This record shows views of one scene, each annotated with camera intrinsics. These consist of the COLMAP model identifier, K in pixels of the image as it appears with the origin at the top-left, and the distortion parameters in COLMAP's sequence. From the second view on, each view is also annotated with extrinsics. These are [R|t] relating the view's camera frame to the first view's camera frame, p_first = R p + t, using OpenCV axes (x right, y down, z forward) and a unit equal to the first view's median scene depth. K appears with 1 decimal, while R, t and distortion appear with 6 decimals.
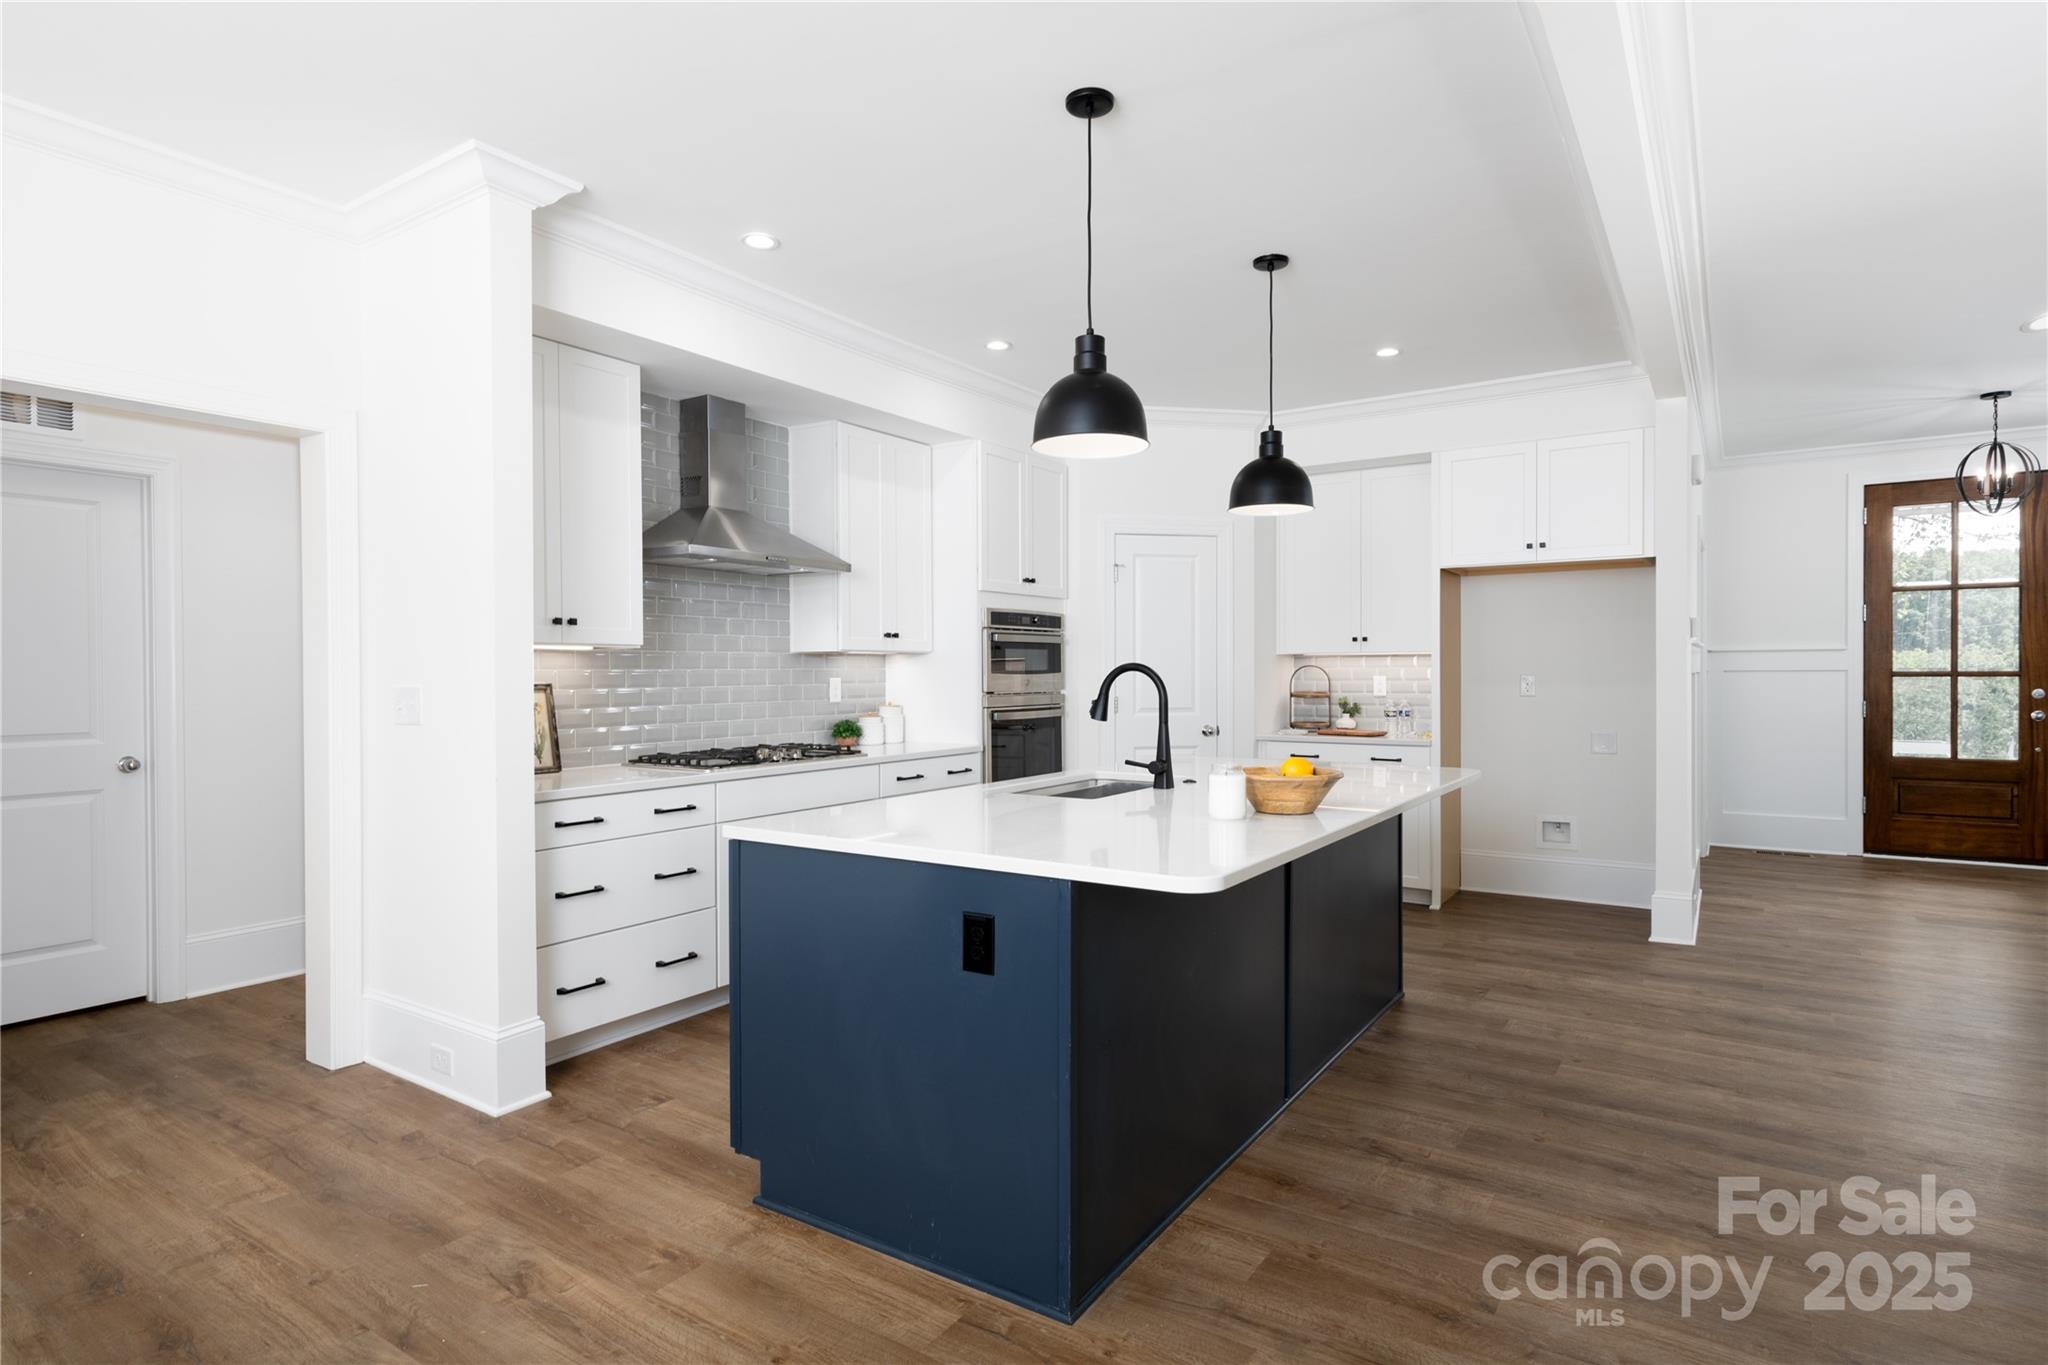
lens RADIAL K [[1067.4, 0, 1026.8], [0, 1067.4, 681.8], [0, 0, 1]] dist [0.006449, -0.002218]
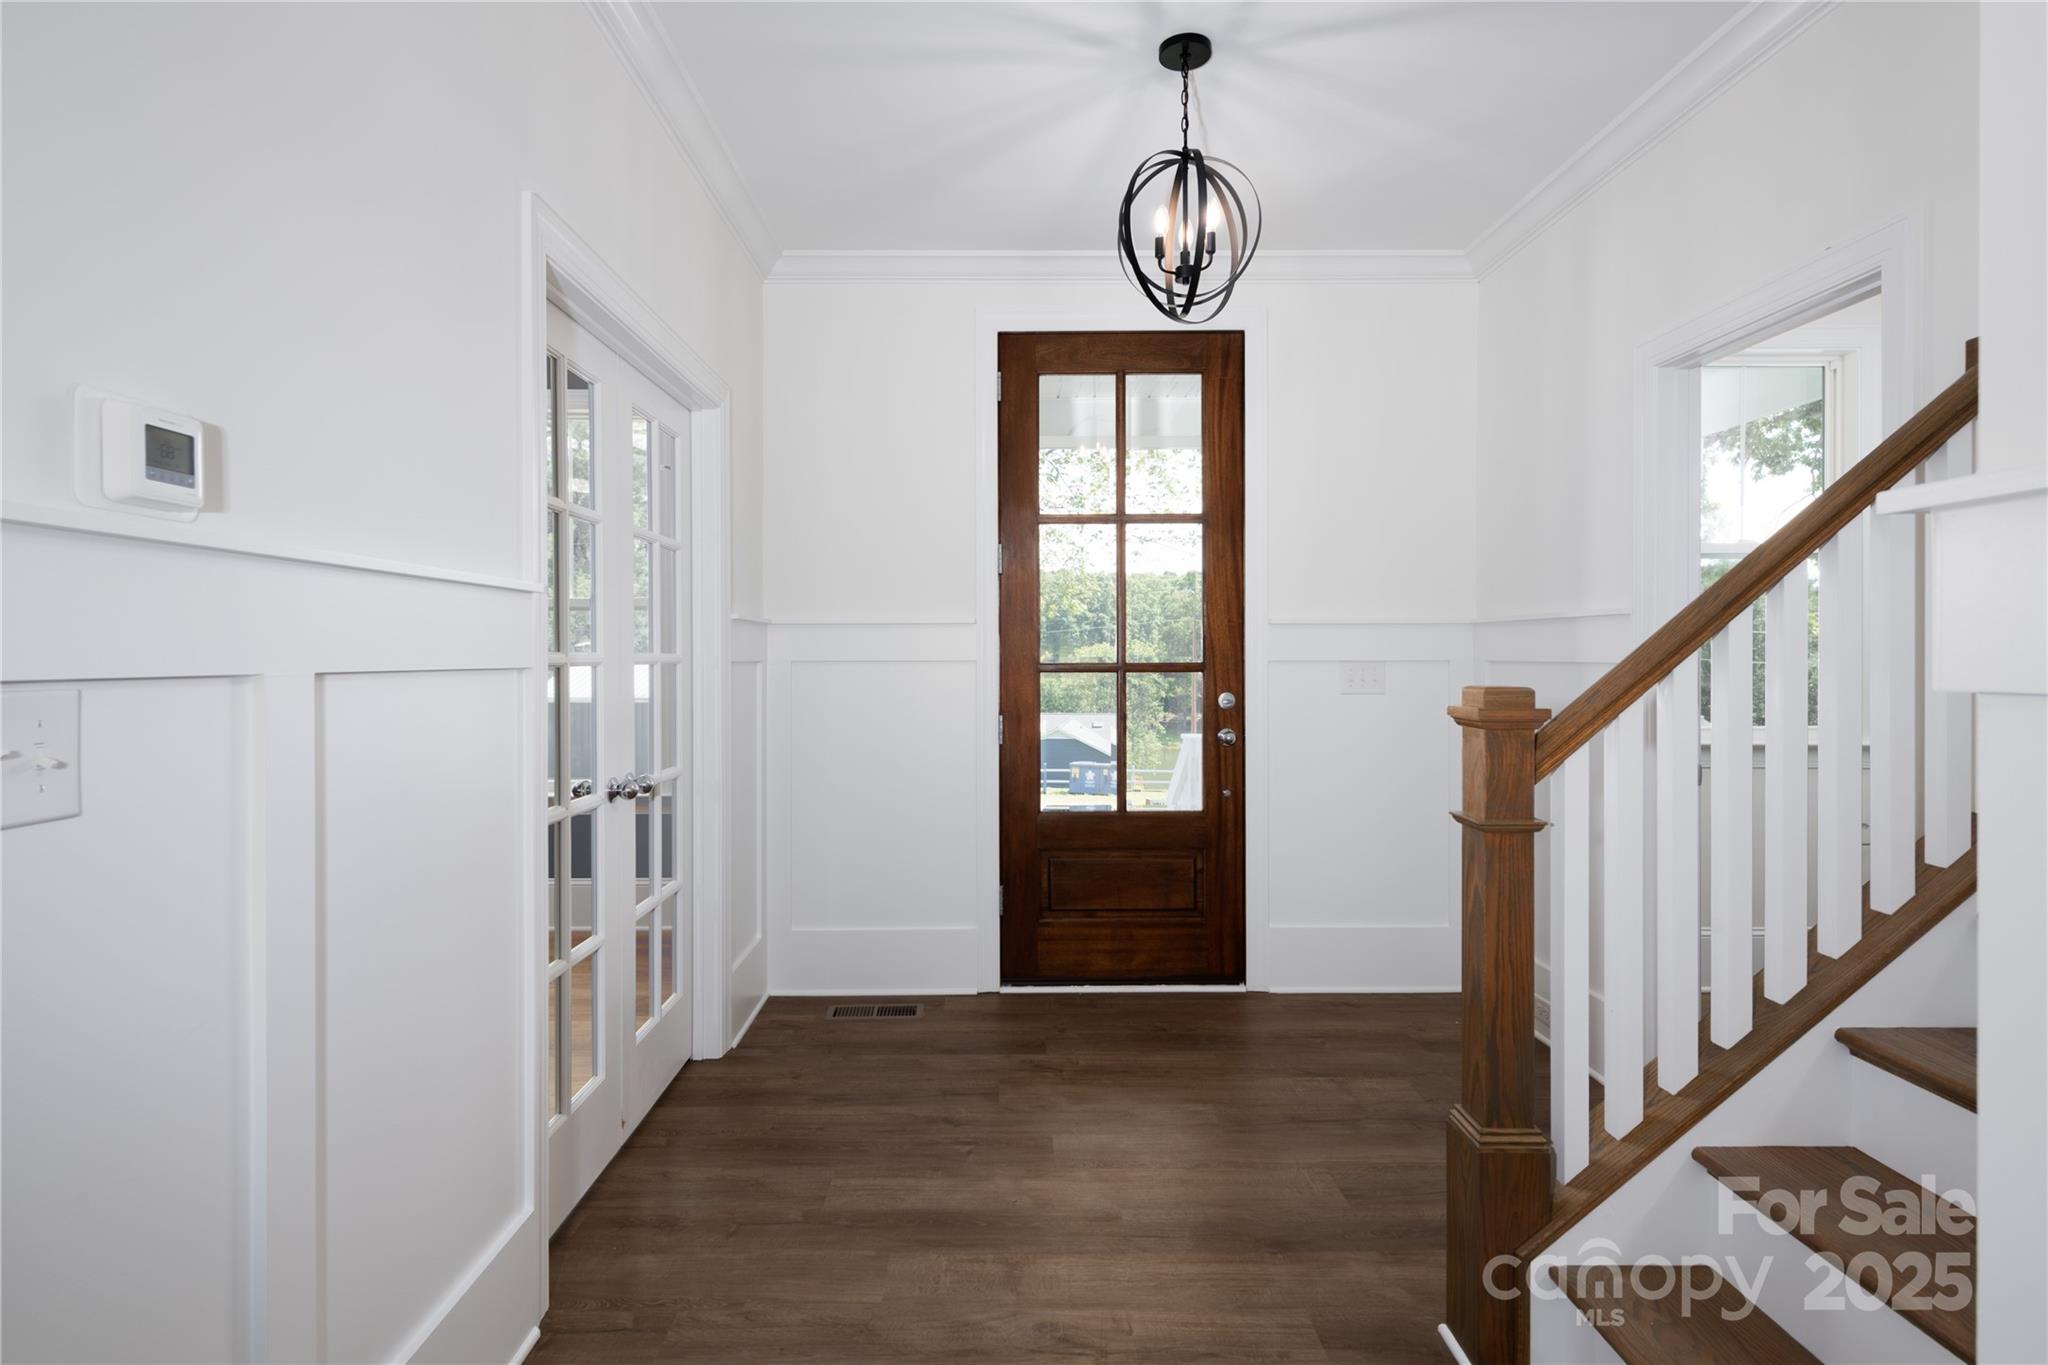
lens RADIAL K [[1019.4, 0, 1019.6], [0, 1019.4, 672.9], [0, 0, 1]] dist [0.003400, 0.000166]
pose [[0.818277, -0.001018, 0.574824, 0.495825], [0.005486, 0.999967, -0.006038, -0.001220], [-0.574799, 0.008094, 0.818255, 0.570960]]
